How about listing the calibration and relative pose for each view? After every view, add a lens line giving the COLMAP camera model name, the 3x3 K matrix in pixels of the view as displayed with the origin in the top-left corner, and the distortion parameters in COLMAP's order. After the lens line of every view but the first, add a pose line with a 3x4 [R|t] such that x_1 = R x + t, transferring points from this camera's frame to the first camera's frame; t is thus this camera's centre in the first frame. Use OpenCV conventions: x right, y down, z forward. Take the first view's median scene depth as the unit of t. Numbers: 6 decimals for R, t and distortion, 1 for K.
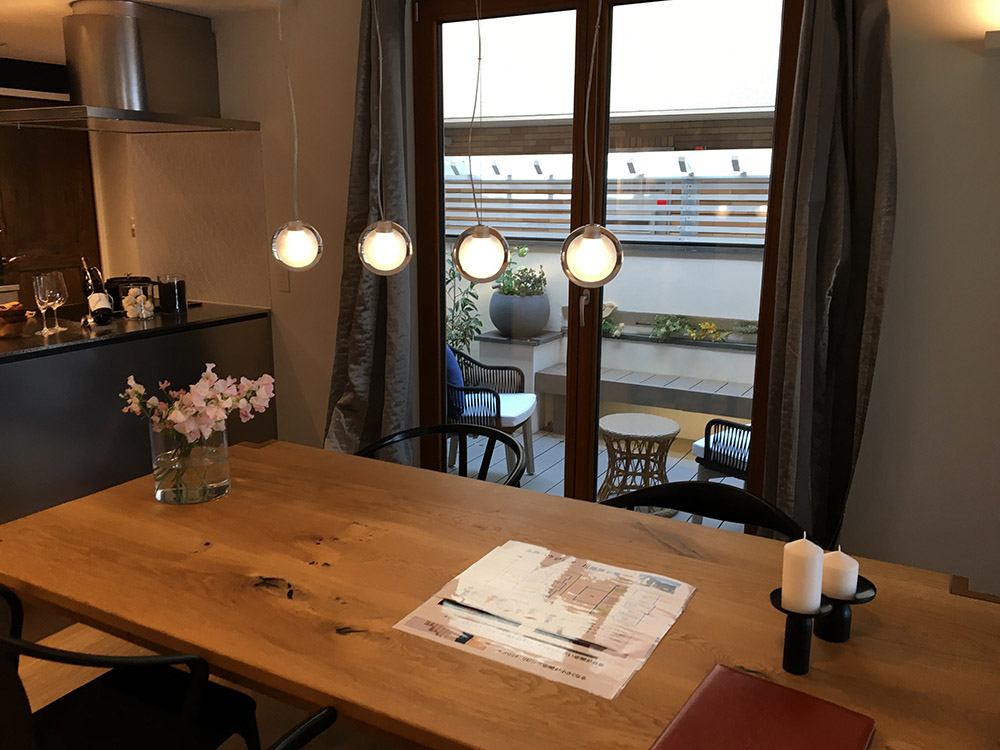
lens RADIAL K [[841.5, 0, 497.6], [0, 841.5, 371.6], [0, 0, 1]] dist [0.039336, -0.031862]
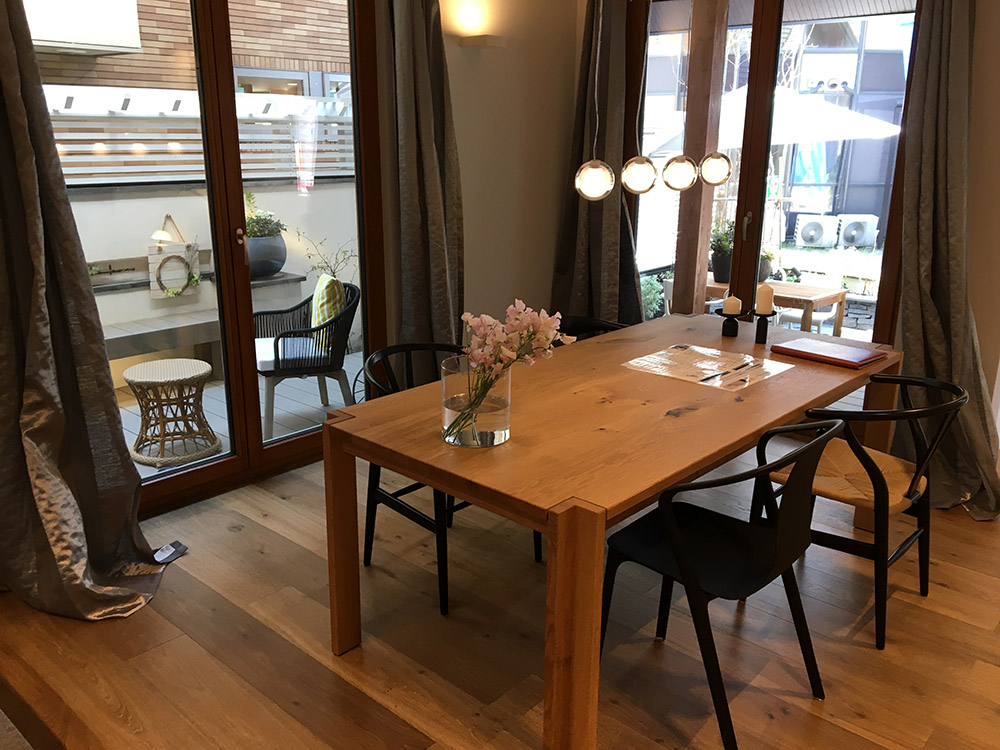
lens RADIAL K [[841.5, 0, 500.2], [0, 841.5, 380.2], [0, 0, 1]] dist [0.039336, -0.031862]
pose [[0.219689, -0.277987, 0.935126, -0.618226], [0.199711, 0.951058, 0.235805, -0.075388], [-0.954910, 0.134951, 0.264454, 0.333186]]
